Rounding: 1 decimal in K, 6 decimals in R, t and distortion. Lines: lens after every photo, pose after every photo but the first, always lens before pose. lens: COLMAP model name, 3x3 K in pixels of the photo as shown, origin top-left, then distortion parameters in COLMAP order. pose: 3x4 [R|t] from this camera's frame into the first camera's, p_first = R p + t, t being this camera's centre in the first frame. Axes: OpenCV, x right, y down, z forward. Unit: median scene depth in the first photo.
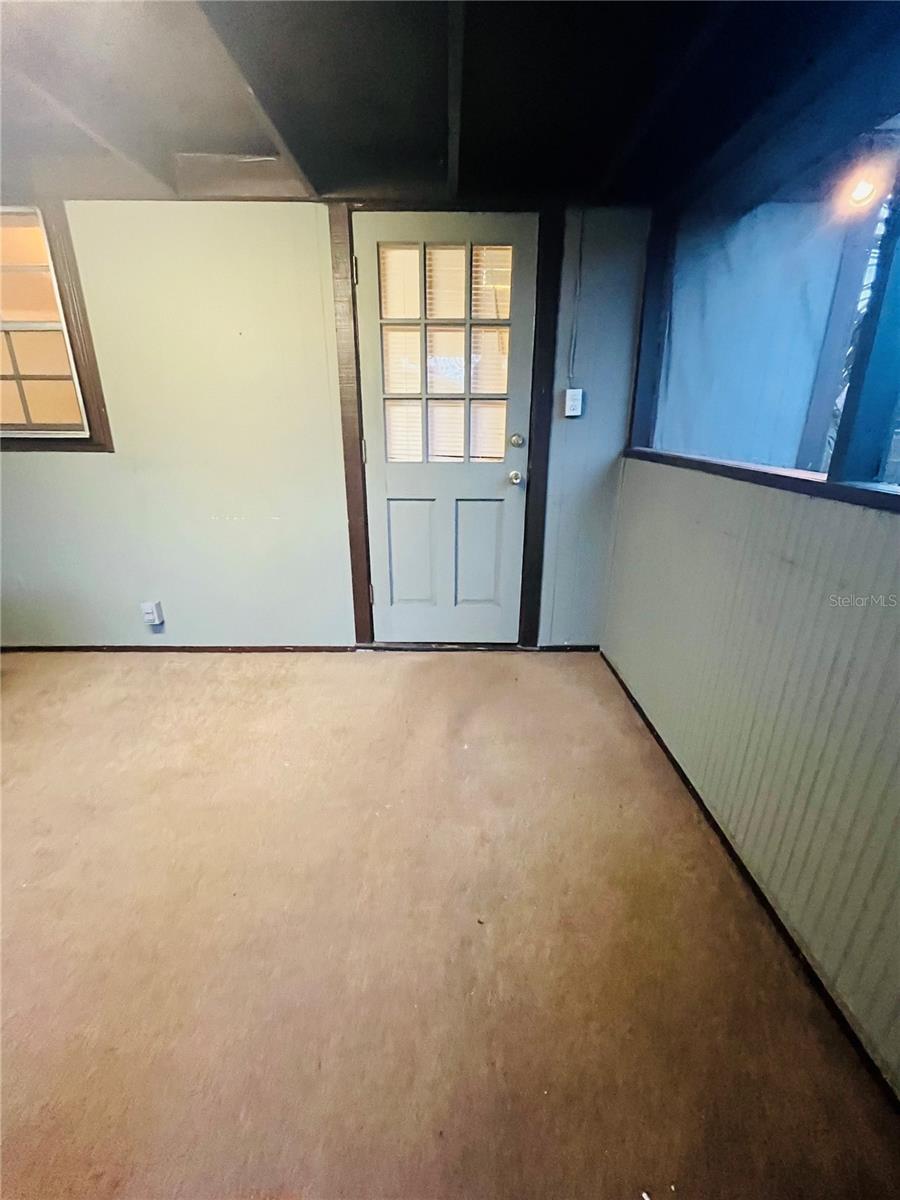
lens RADIAL K [[489.0, 0, 450.3], [0, 489.0, 596.9], [0, 0, 1]] dist [0.000453, -0.000124]
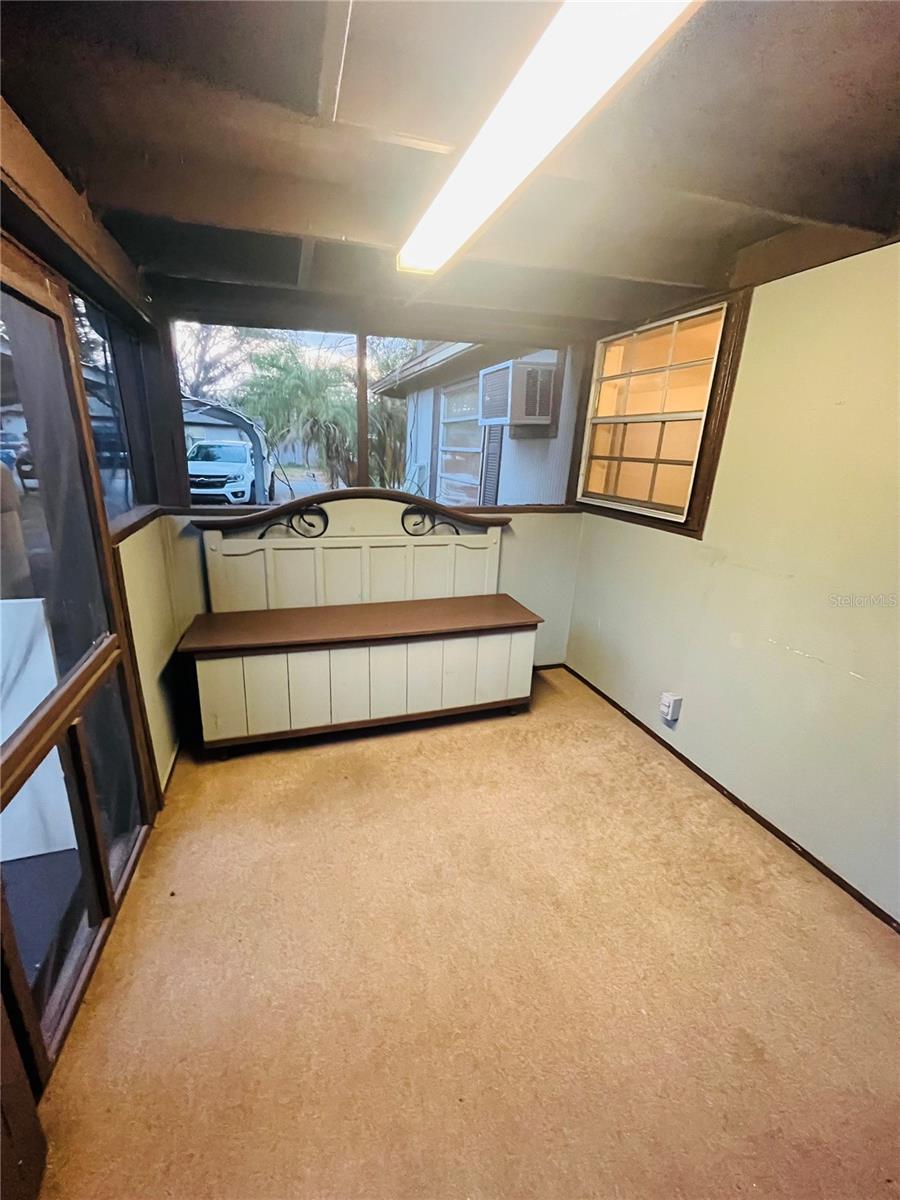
lens RADIAL K [[489.0, 0, 448.4], [0, 489.0, 598.3], [0, 0, 1]] dist [0.000453, -0.000124]
pose [[0.325010, 0.287807, -0.900853, 0.035164], [-0.355973, 0.919740, 0.165413, -0.181766], [0.876158, 0.266918, 0.401376, 0.235807]]
